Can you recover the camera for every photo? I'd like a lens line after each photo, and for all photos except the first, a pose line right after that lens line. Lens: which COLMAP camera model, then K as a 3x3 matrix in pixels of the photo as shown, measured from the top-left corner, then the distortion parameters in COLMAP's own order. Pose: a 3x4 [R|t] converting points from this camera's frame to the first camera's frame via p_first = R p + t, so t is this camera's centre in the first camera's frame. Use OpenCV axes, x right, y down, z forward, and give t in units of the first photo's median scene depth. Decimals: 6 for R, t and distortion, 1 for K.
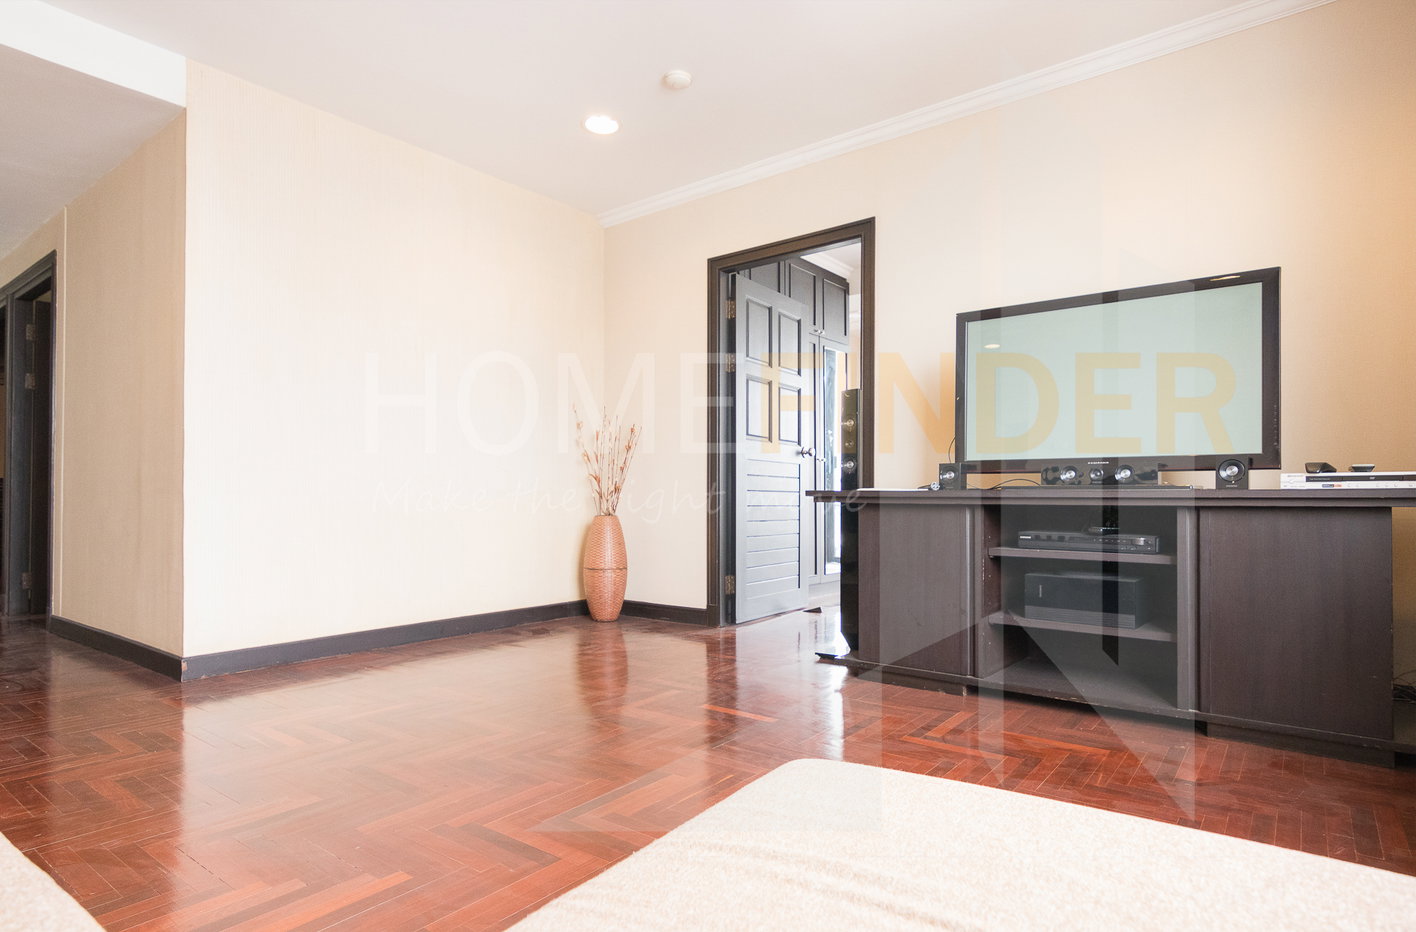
lens RADIAL K [[761.3, 0, 707.7], [0, 761.3, 483.4], [0, 0, 1]] dist [-0.001040, -0.000133]
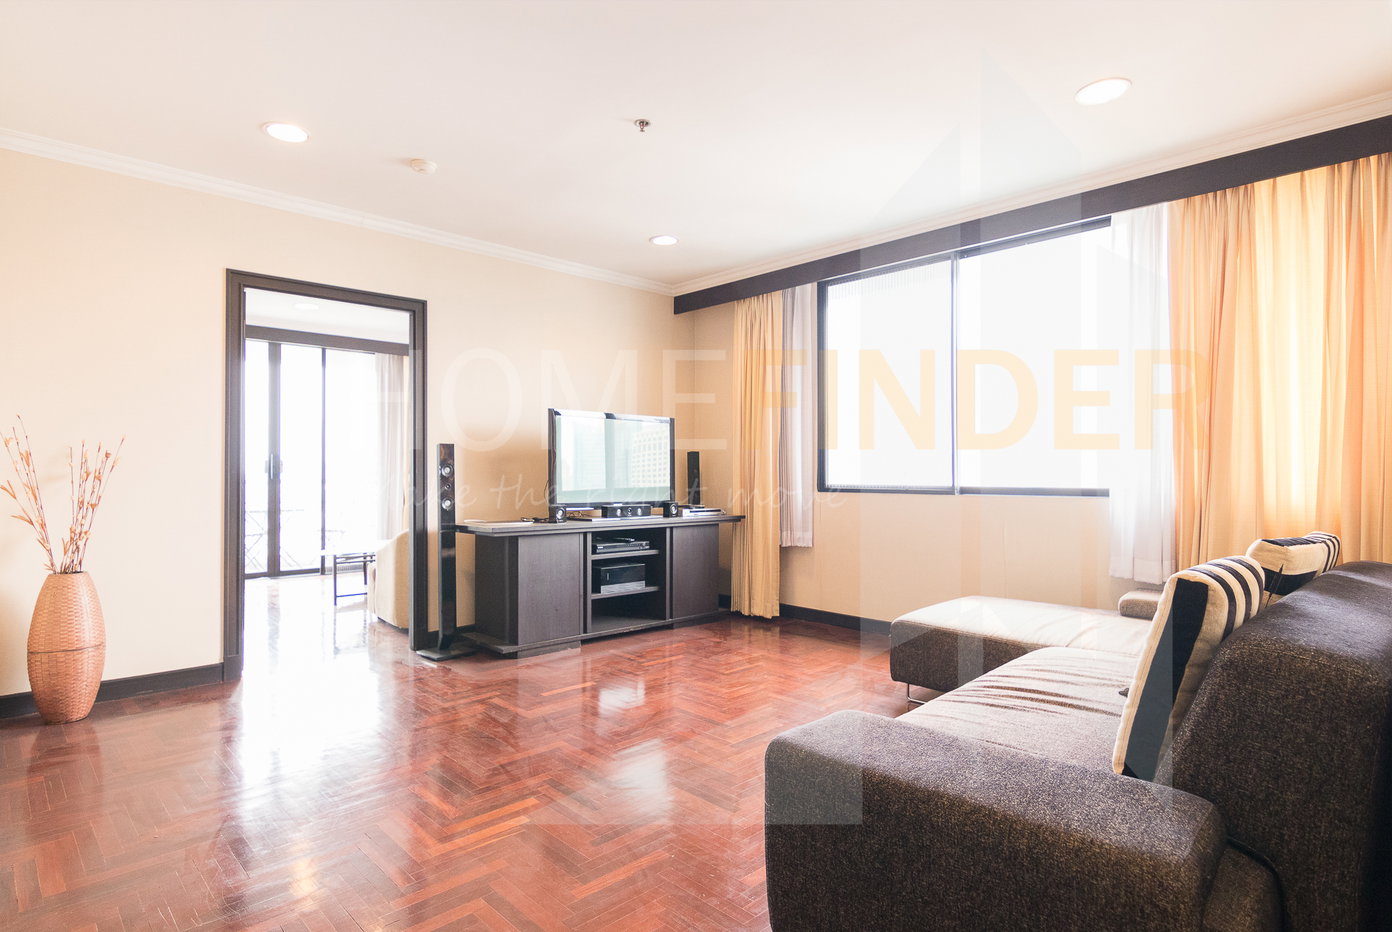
lens RADIAL K [[749.3, 0, 696.0], [0, 749.3, 466.0], [0, 0, 1]] dist [-0.000140, -0.000106]
pose [[0.146837, 0.010262, 0.989107, -0.954751], [-0.014862, 0.999856, -0.008167, -0.080754], [-0.989049, -0.013501, 0.146969, 0.398477]]
